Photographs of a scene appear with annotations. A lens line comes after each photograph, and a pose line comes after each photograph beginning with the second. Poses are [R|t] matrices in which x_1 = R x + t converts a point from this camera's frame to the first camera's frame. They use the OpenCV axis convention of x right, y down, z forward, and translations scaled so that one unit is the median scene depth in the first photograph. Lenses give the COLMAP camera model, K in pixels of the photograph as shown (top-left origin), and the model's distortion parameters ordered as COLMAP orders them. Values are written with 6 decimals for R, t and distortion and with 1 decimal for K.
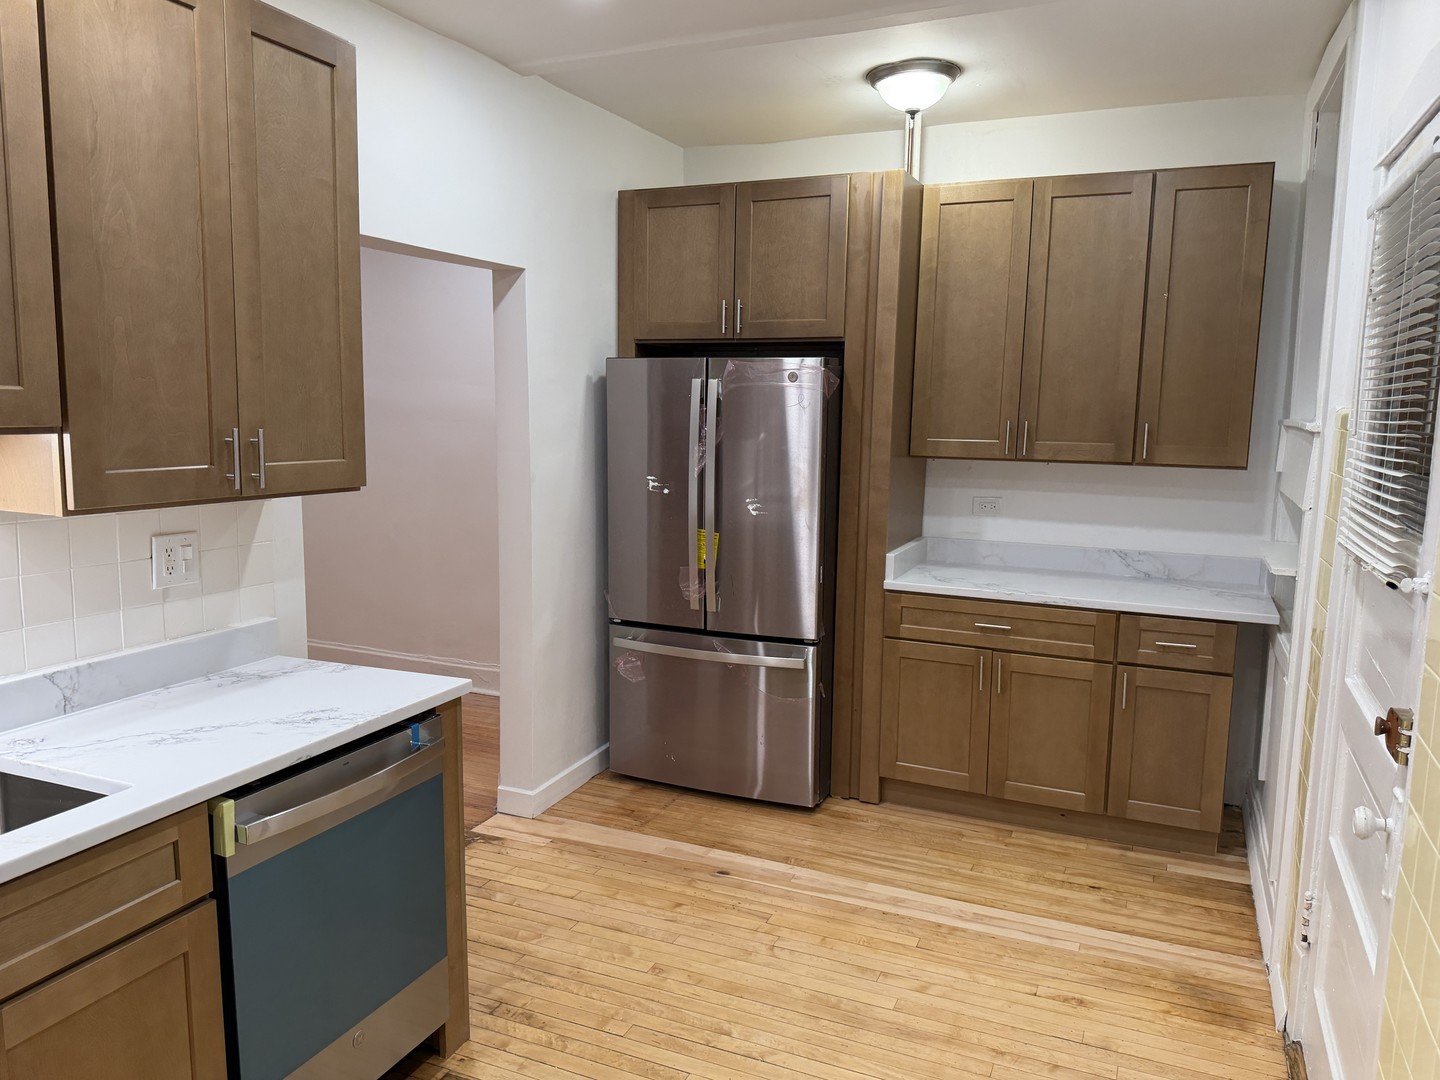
lens RADIAL K [[1097.0, 0, 720.0], [0, 1097.0, 540.0], [0, 0, 1]] dist [0.046927, -0.000687]
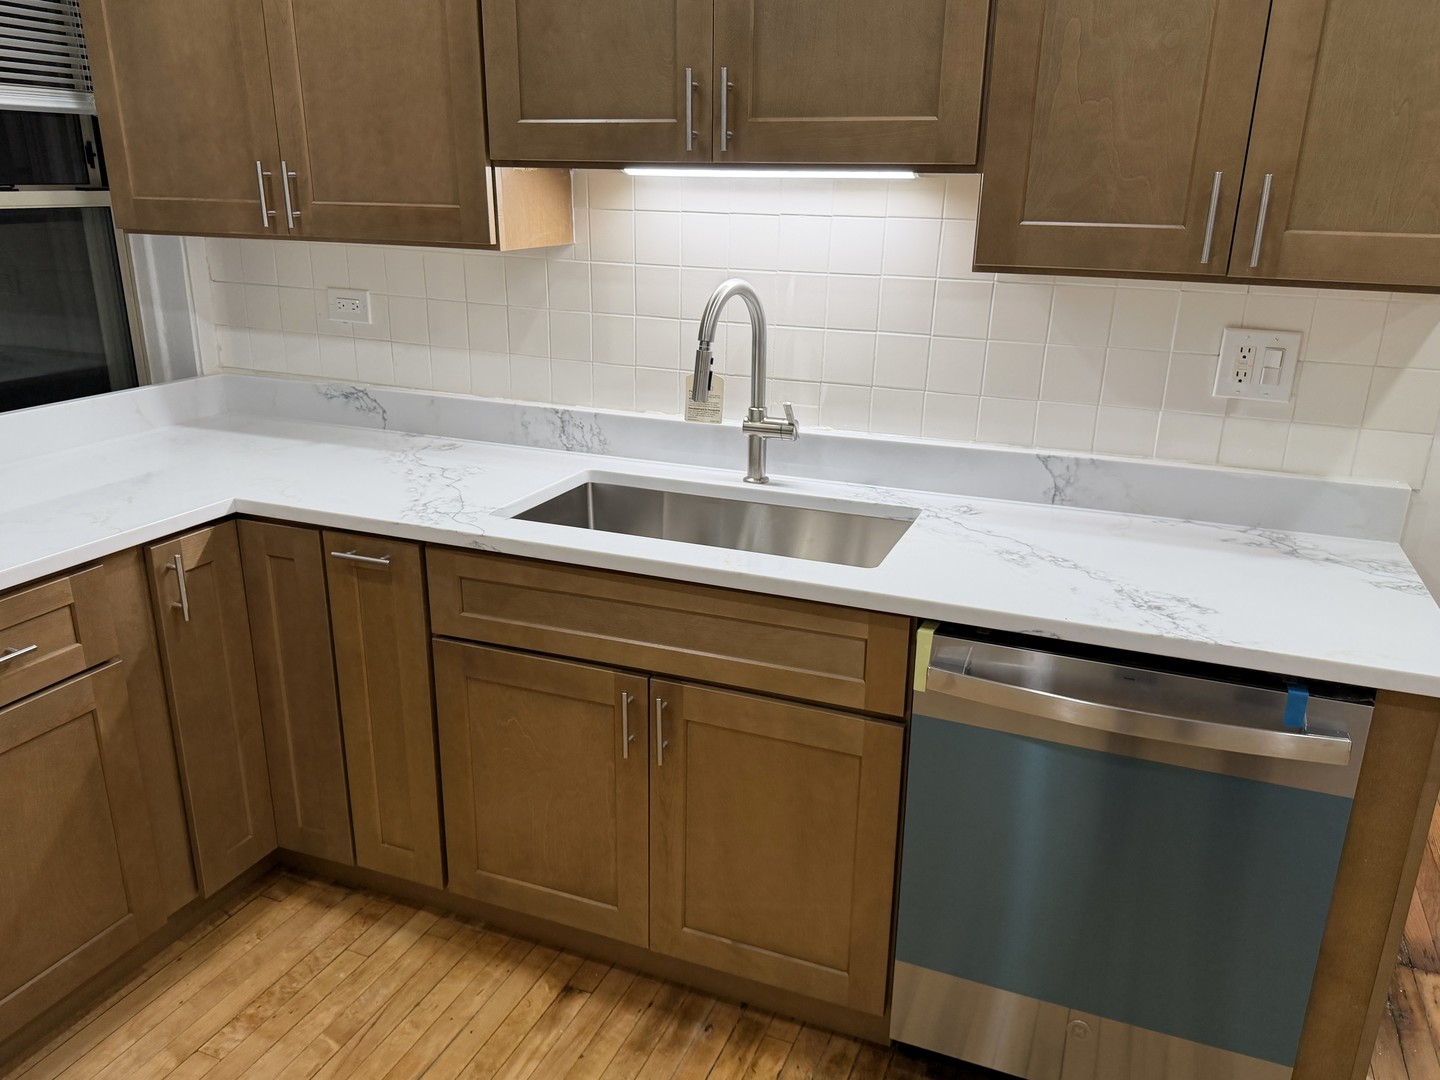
lens RADIAL K [[1097.0, 0, 720.0], [0, 1097.0, 540.0], [0, 0, 1]] dist [0.046927, -0.000687]
pose [[0.010469, 0.299759, -0.953957, 0.282695], [-0.140838, 0.944942, 0.295381, -0.045090], [0.989977, 0.131261, 0.052110, 0.684611]]
